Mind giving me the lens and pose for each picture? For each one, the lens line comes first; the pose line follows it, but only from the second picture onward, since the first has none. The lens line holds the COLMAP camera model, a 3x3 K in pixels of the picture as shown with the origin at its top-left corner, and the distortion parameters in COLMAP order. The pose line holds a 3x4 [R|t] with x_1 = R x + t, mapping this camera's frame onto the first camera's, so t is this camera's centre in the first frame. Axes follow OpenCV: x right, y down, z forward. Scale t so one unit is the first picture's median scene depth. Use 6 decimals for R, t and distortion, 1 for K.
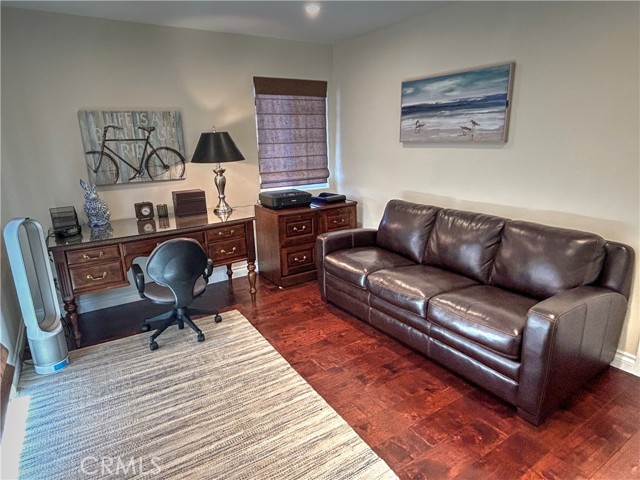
lens RADIAL K [[387.2, 0, 320.0], [0, 387.2, 240.0], [0, 0, 1]] dist [0.000208, -0.000899]
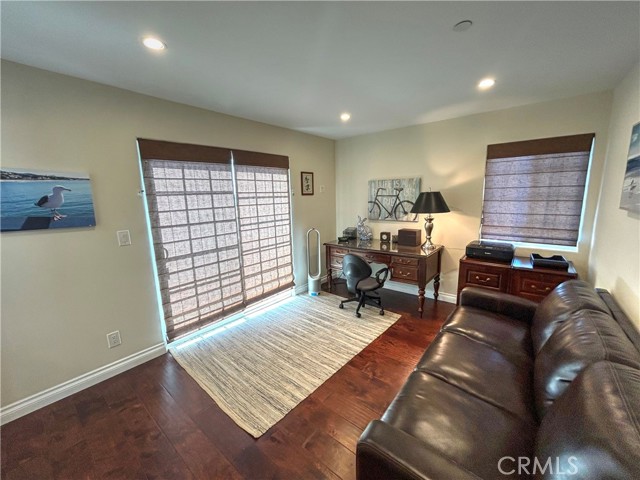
lens RADIAL K [[262.0, 0, 320.0], [0, 262.0, 240.0], [0, 0, 1]] dist [-0.001468, 0.000118]
pose [[0.296028, 0.186718, -0.936752, 0.539641], [-0.233065, 0.965186, 0.118733, -0.130468], [0.926309, 0.183176, 0.329239, 0.352067]]
